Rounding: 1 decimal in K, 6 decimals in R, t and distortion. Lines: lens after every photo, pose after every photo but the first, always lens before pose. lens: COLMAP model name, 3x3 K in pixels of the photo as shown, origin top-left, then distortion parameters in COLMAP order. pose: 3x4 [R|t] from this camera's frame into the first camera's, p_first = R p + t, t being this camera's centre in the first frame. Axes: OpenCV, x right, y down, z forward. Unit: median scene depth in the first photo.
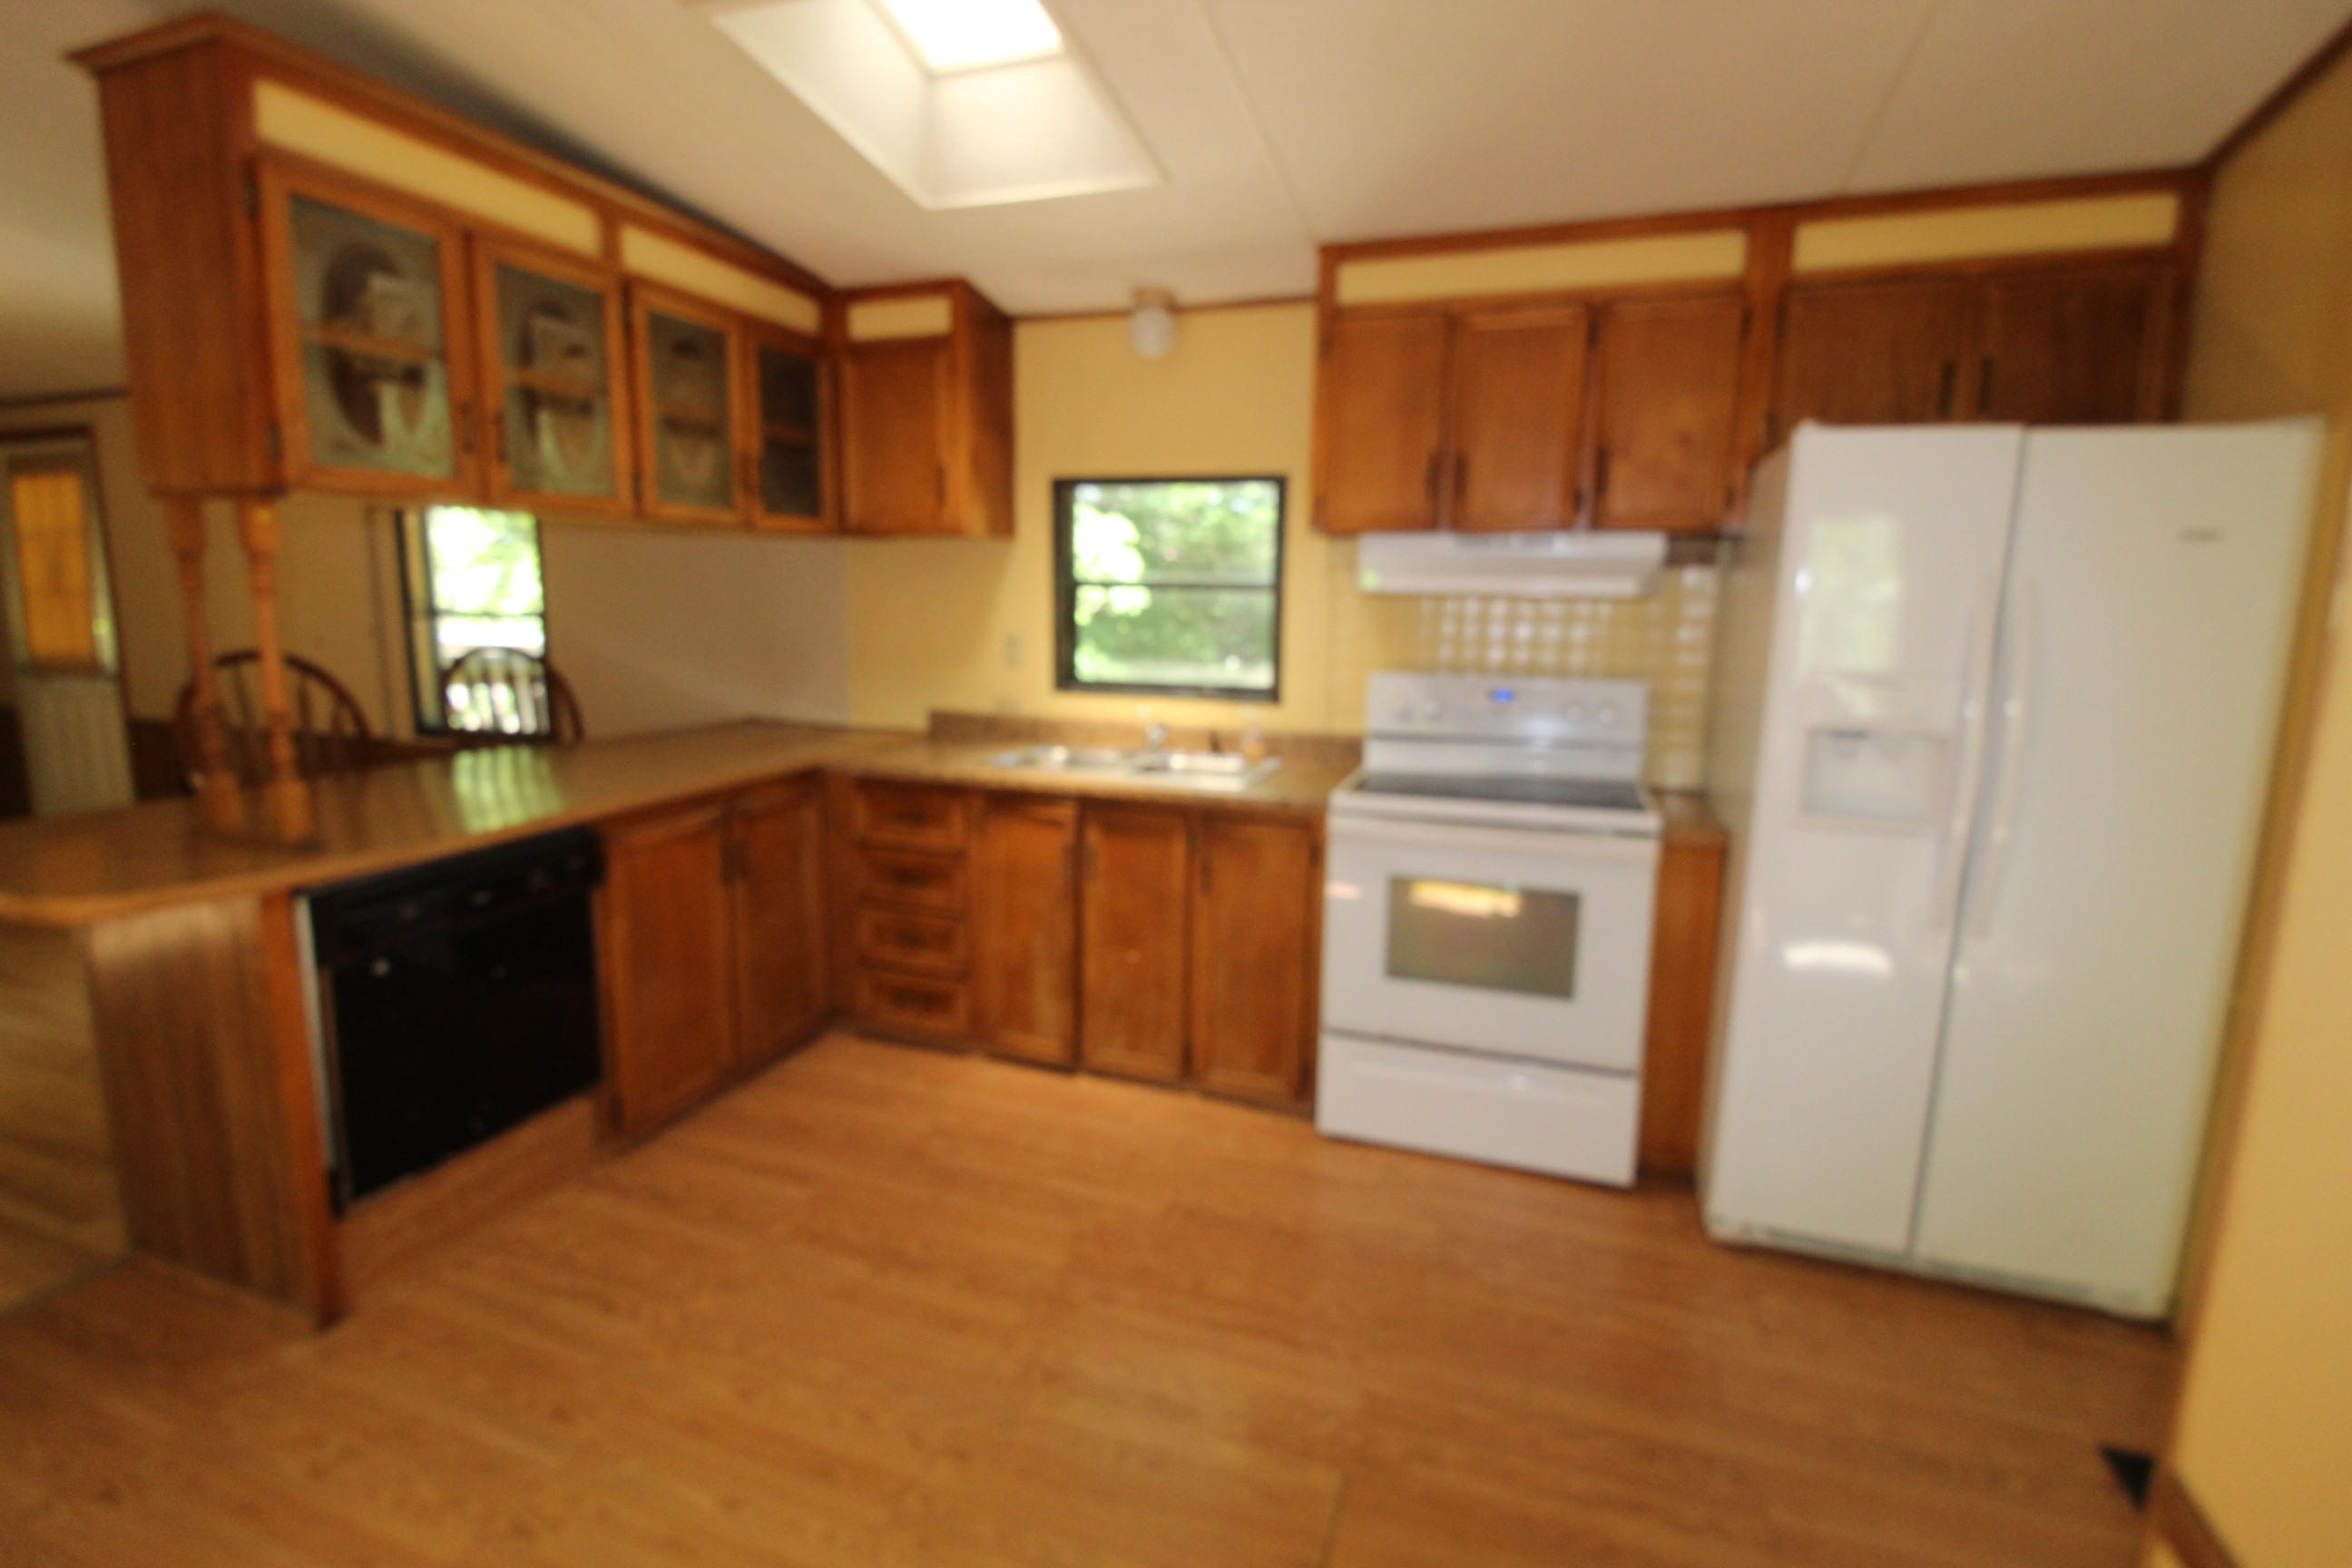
lens RADIAL K [[1086.3, 0, 1173.5], [0, 1086.3, 768.2], [0, 0, 1]] dist [-0.005109, -0.007450]
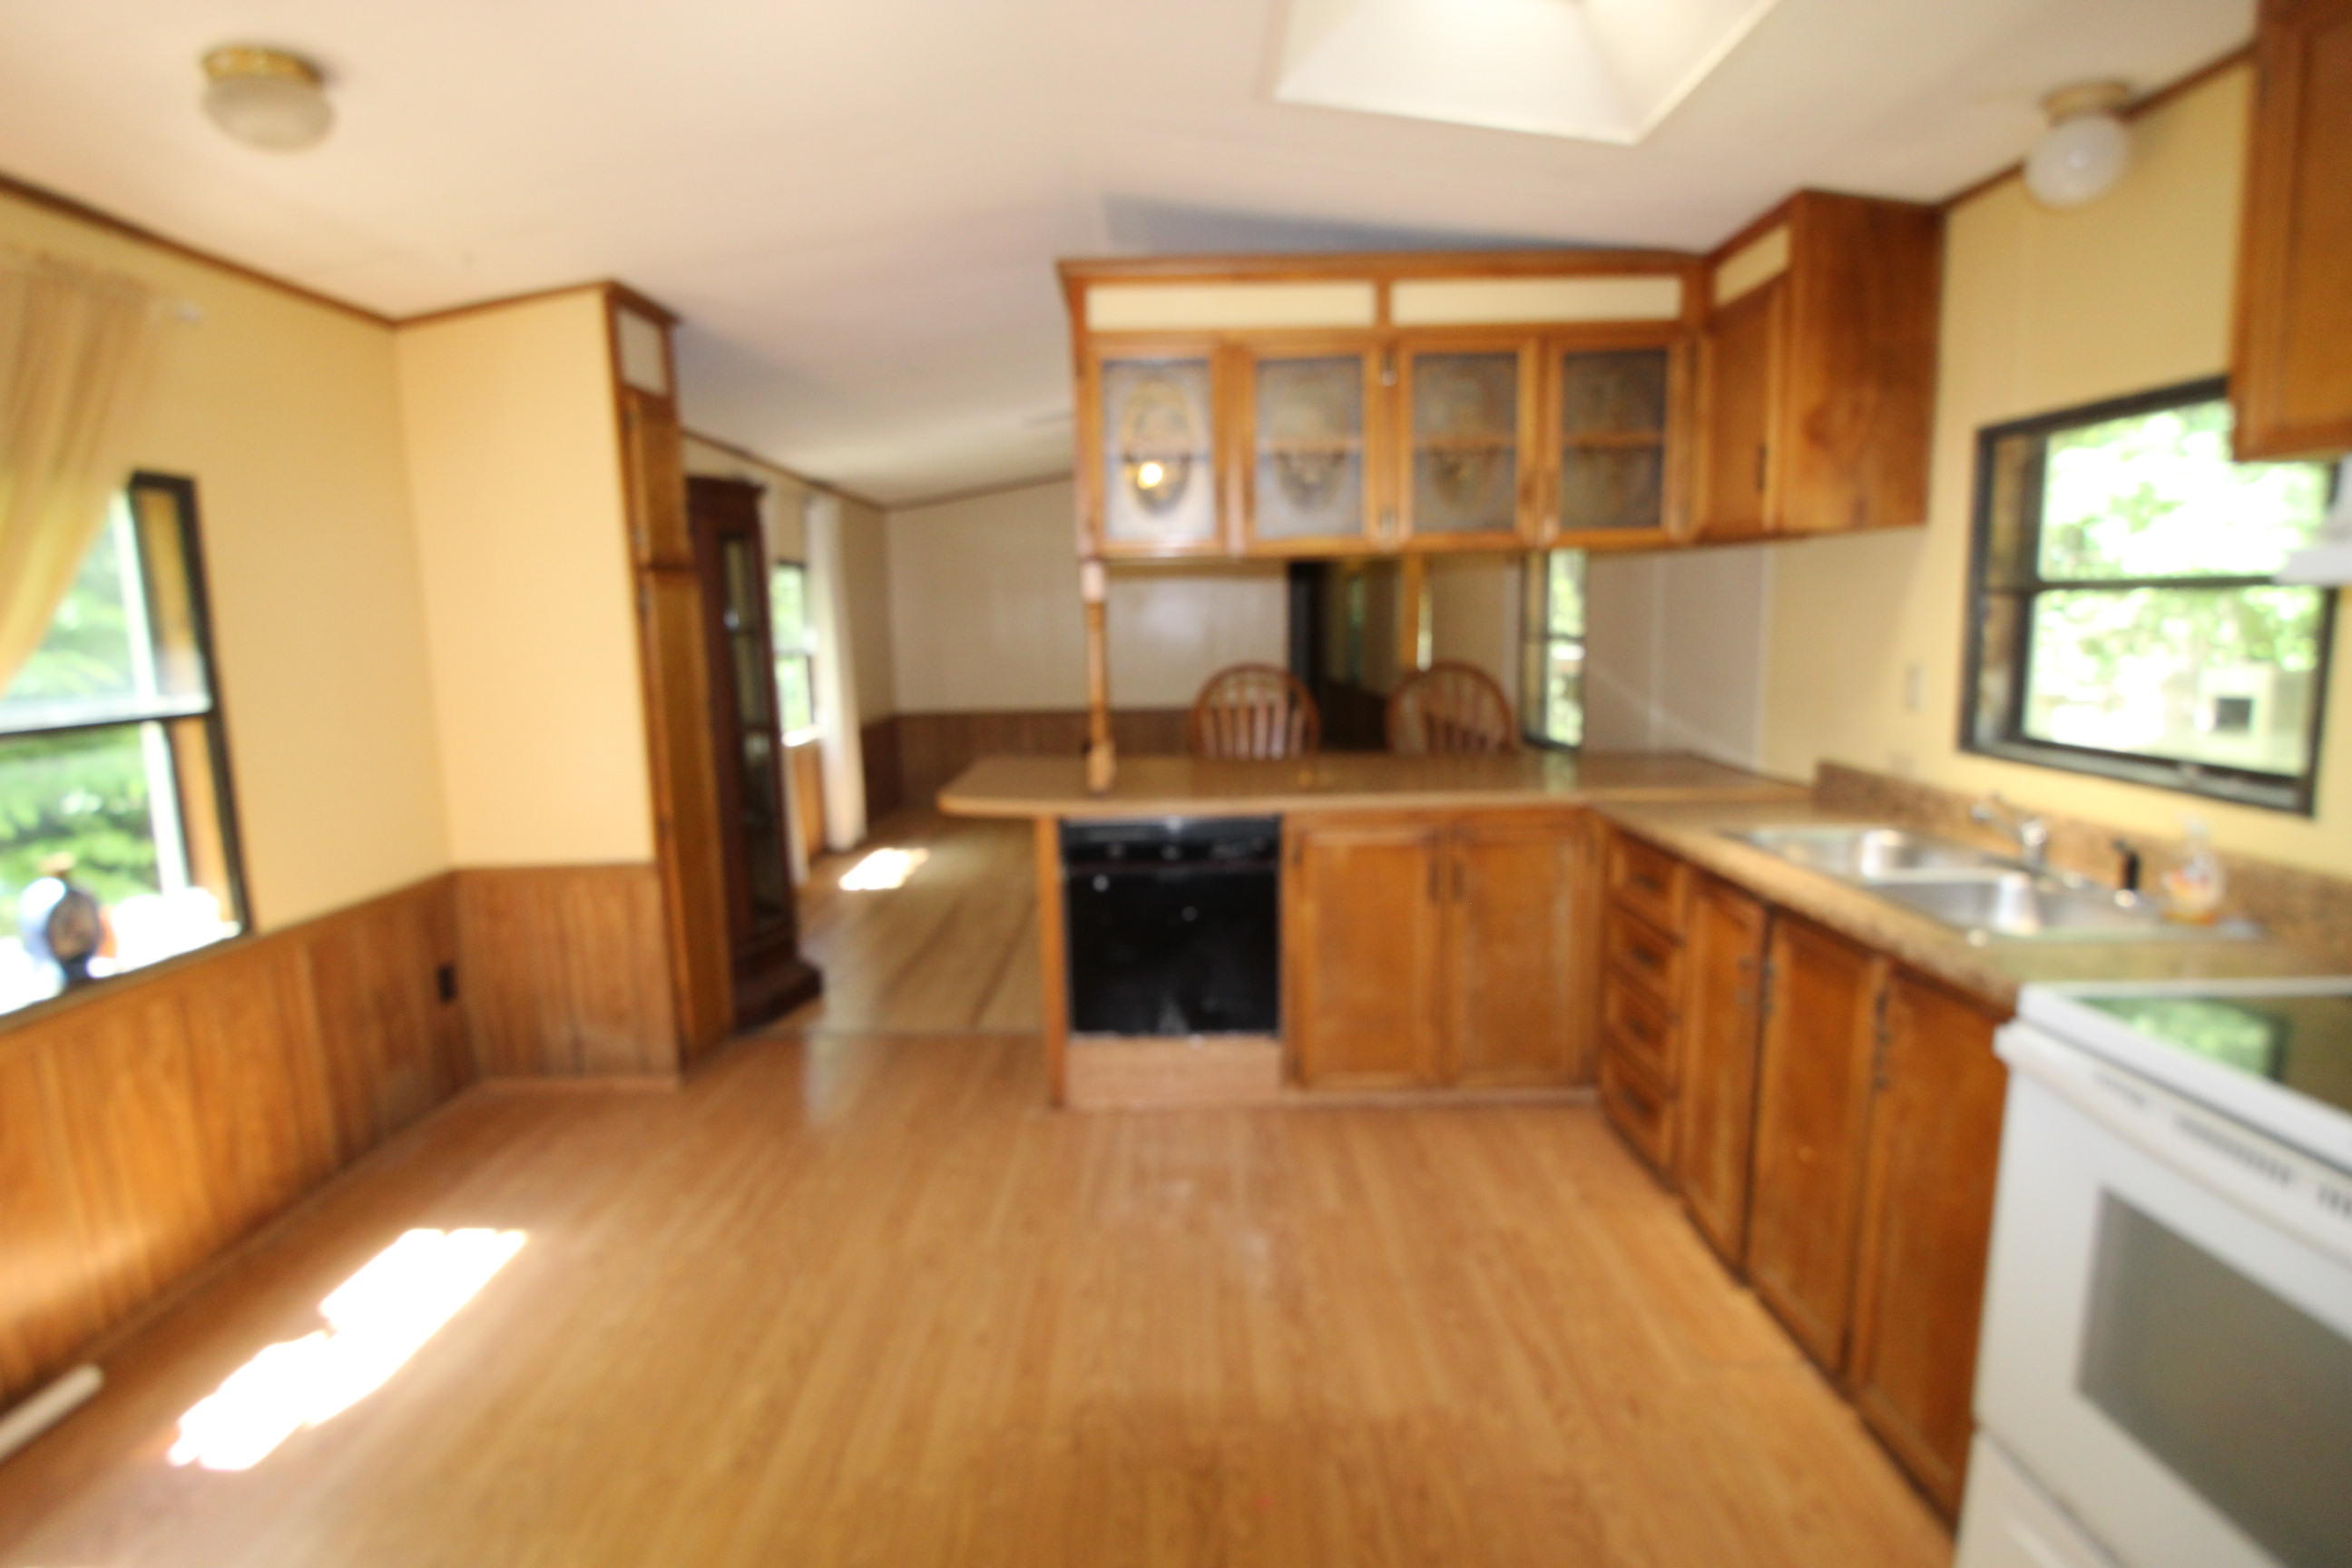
lens RADIAL K [[1086.3, 0, 1171.5], [0, 1086.3, 773.7], [0, 0, 1]] dist [-0.005109, -0.007450]
pose [[0.318937, 0.113405, -0.940967, 0.453867], [-0.128299, 0.988843, 0.075689, -0.057878], [0.939052, 0.096586, 0.329929, 0.418137]]
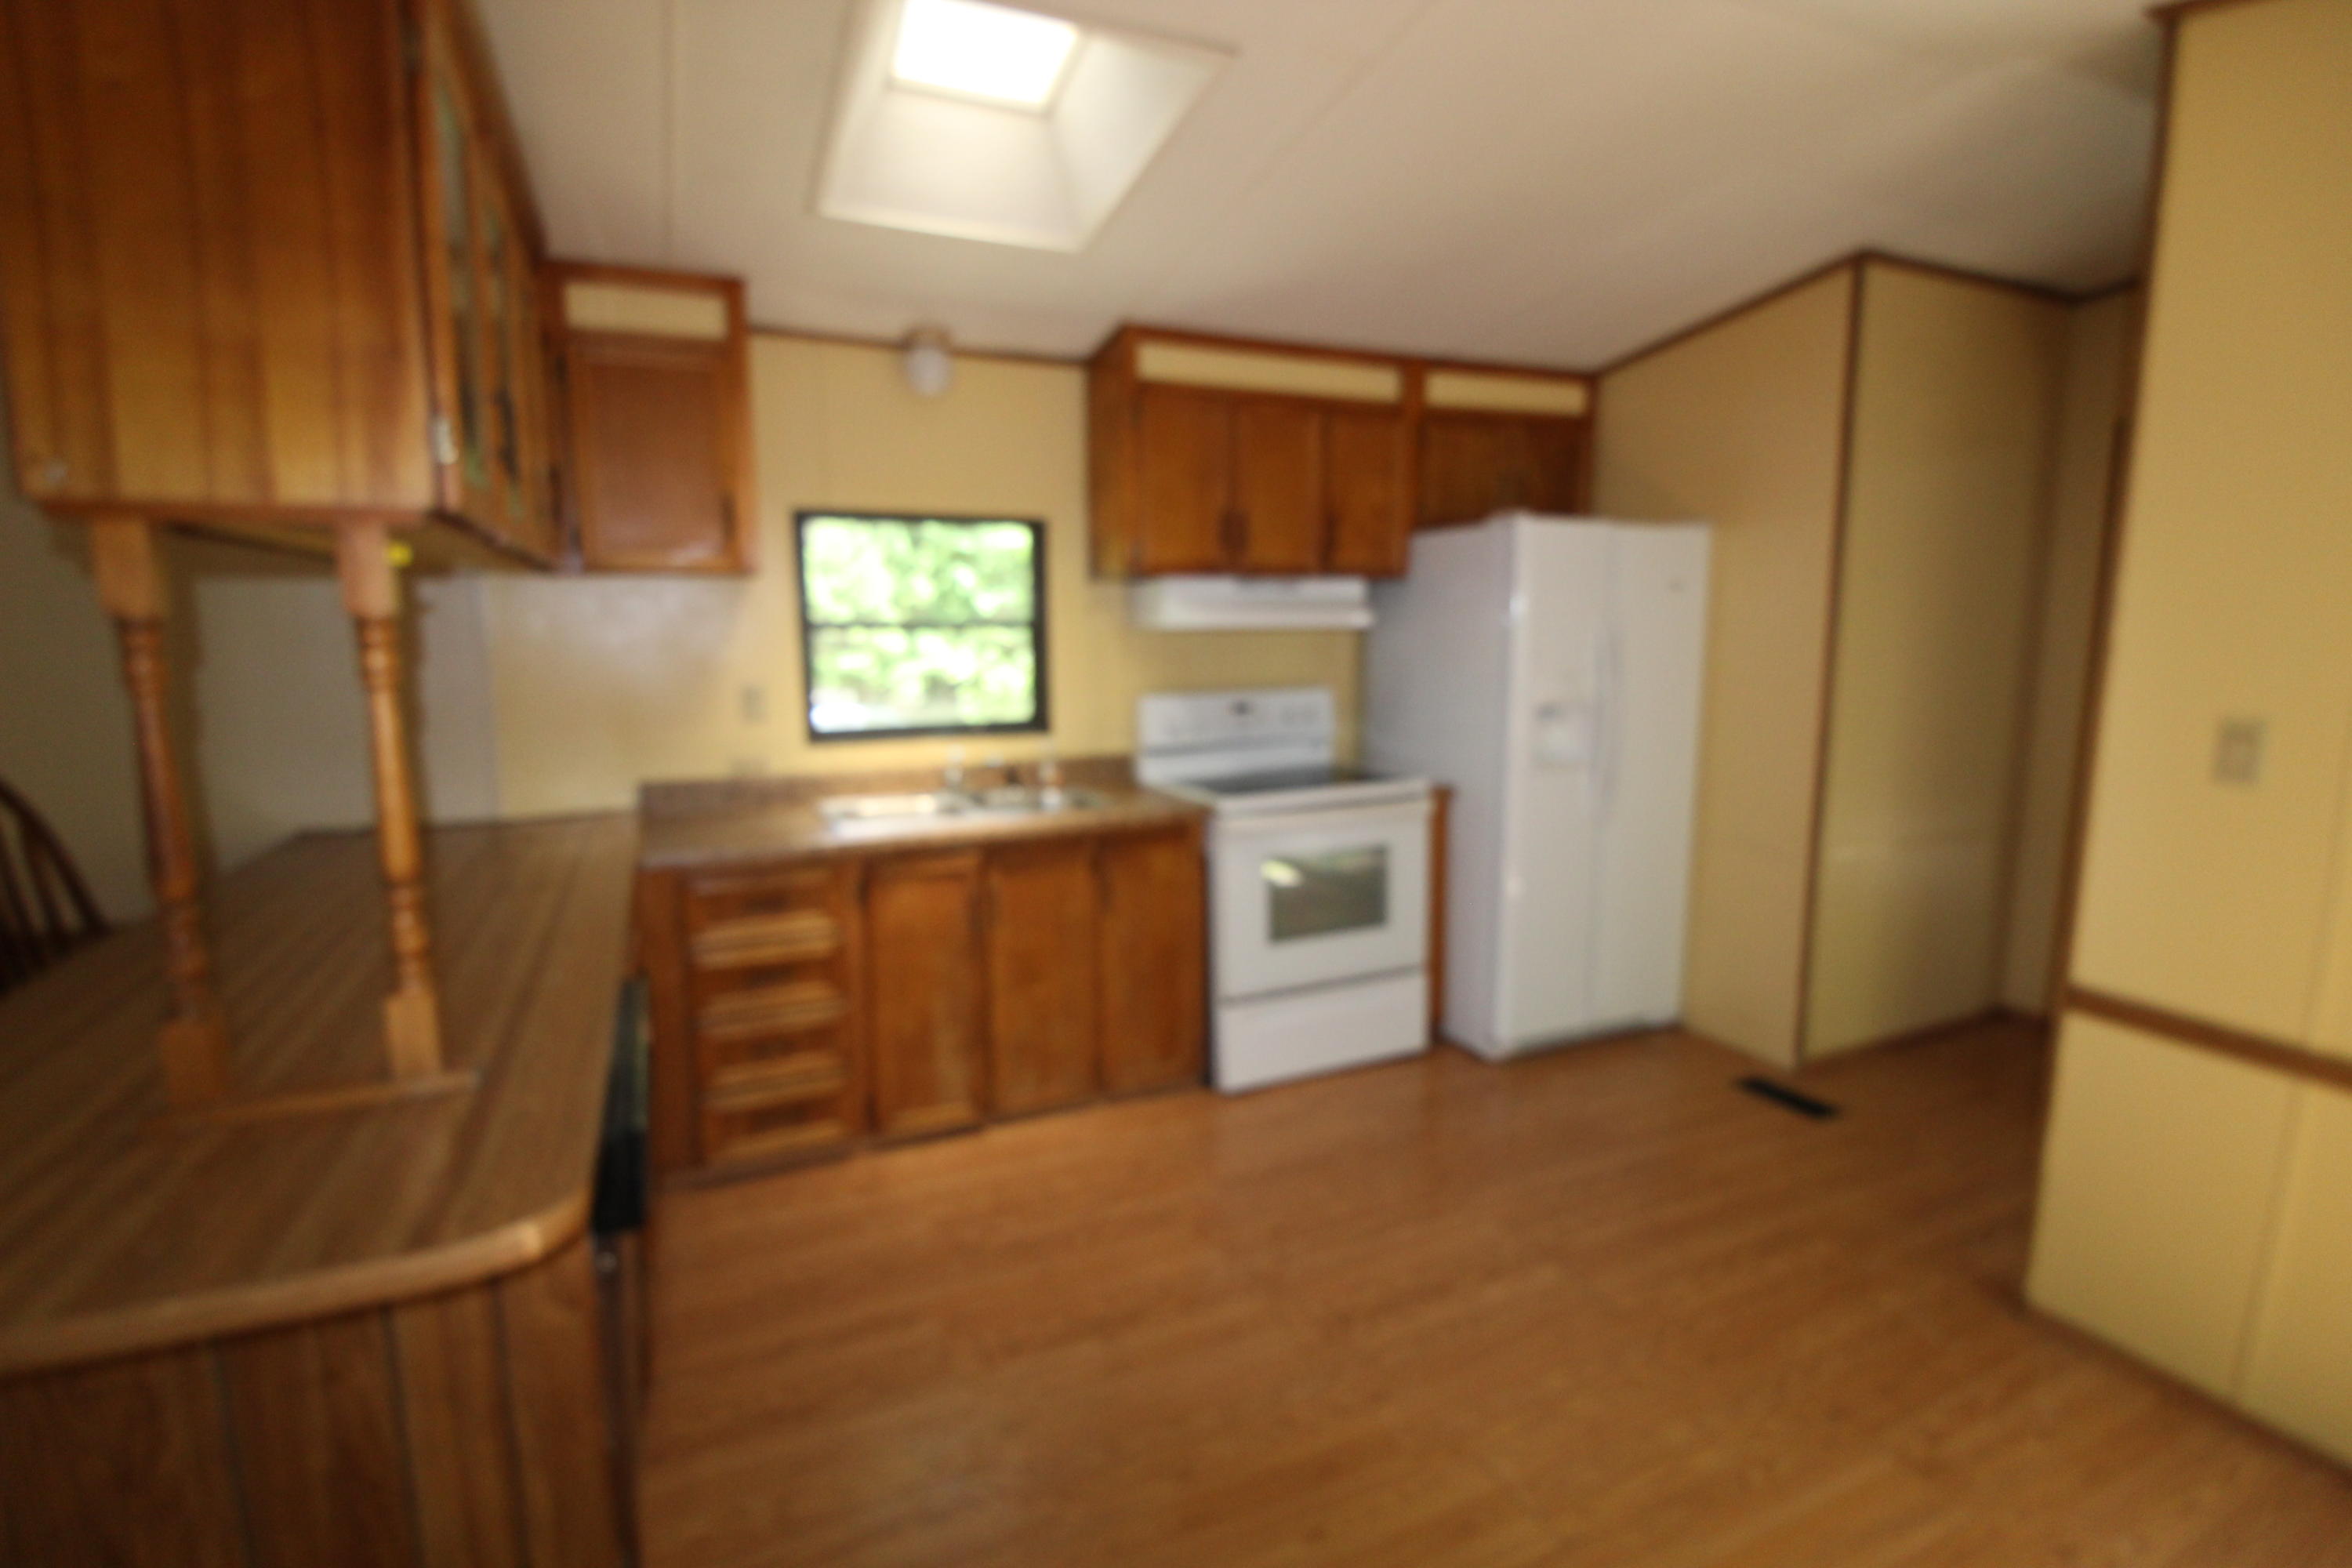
lens RADIAL K [[1086.3, 0, 1172.1], [0, 1086.3, 770.9], [0, 0, 1]] dist [-0.005109, -0.007450]
pose [[0.716203, -0.117684, 0.687899, -0.651638], [0.128092, 0.991102, 0.036193, -0.053492], [-0.686037, 0.062192, 0.724904, 0.174968]]
